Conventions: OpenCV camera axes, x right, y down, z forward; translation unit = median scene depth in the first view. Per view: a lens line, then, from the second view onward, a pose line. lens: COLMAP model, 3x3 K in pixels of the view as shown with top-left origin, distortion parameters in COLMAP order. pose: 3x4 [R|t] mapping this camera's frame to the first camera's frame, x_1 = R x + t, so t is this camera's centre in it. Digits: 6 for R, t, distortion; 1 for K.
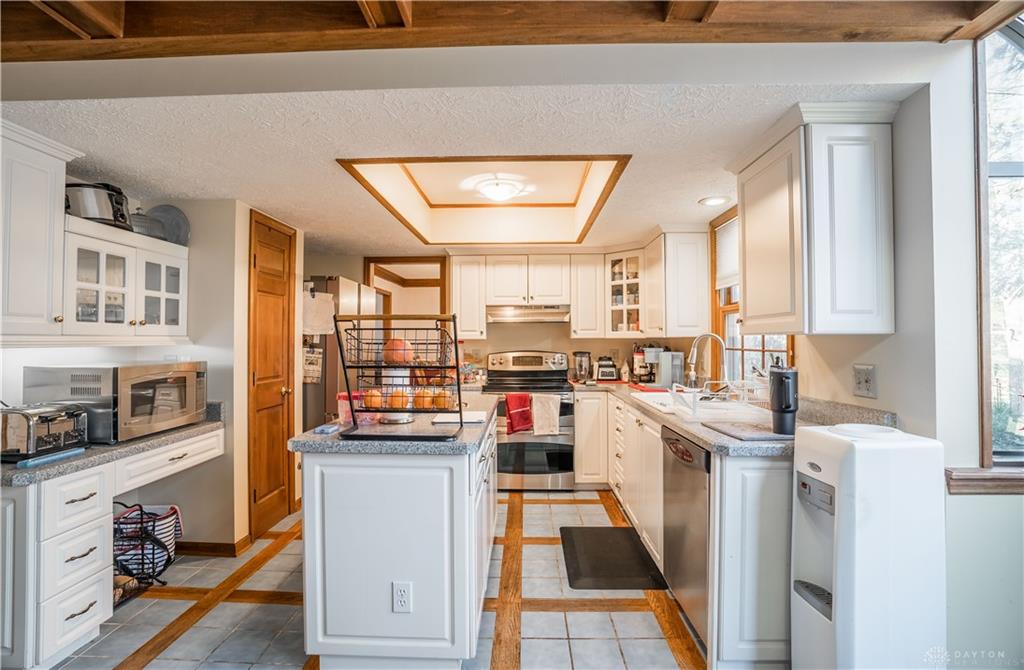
lens RADIAL K [[478.1, 0, 507.7], [0, 478.1, 334.7], [0, 0, 1]] dist [-0.067944, 0.031443]
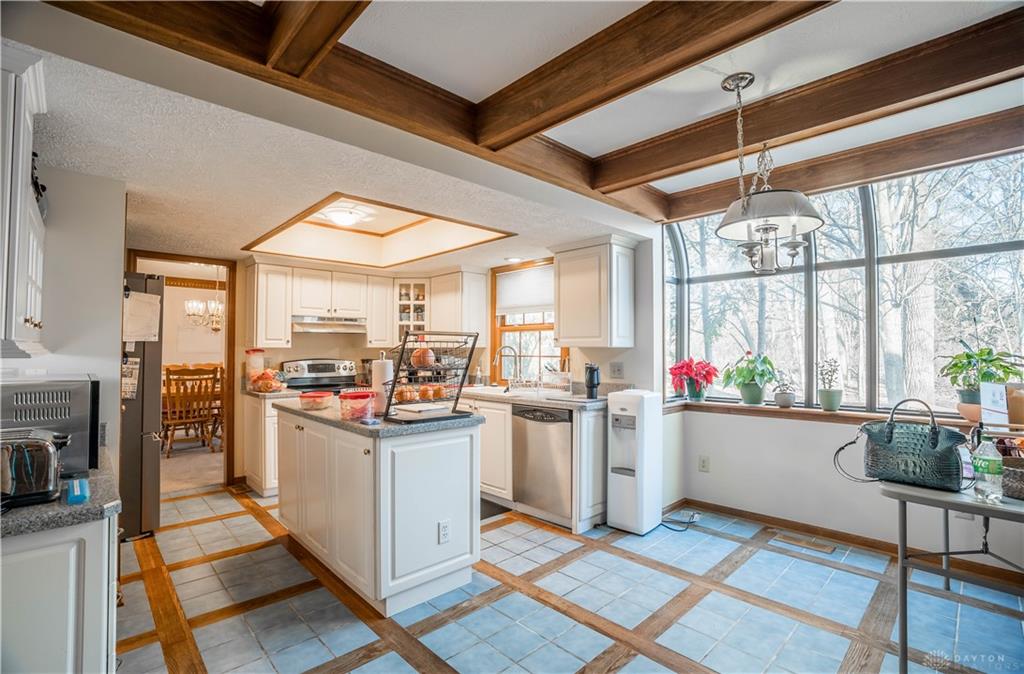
lens RADIAL K [[478.1, 0, 507.7], [0, 478.1, 336.7], [0, 0, 1]] dist [-0.067944, 0.031443]
pose [[0.705215, 0.022131, 0.708648, -0.518313], [-0.011742, 0.999740, -0.019536, -0.000316], [-0.708897, 0.005456, 0.705291, -0.065355]]
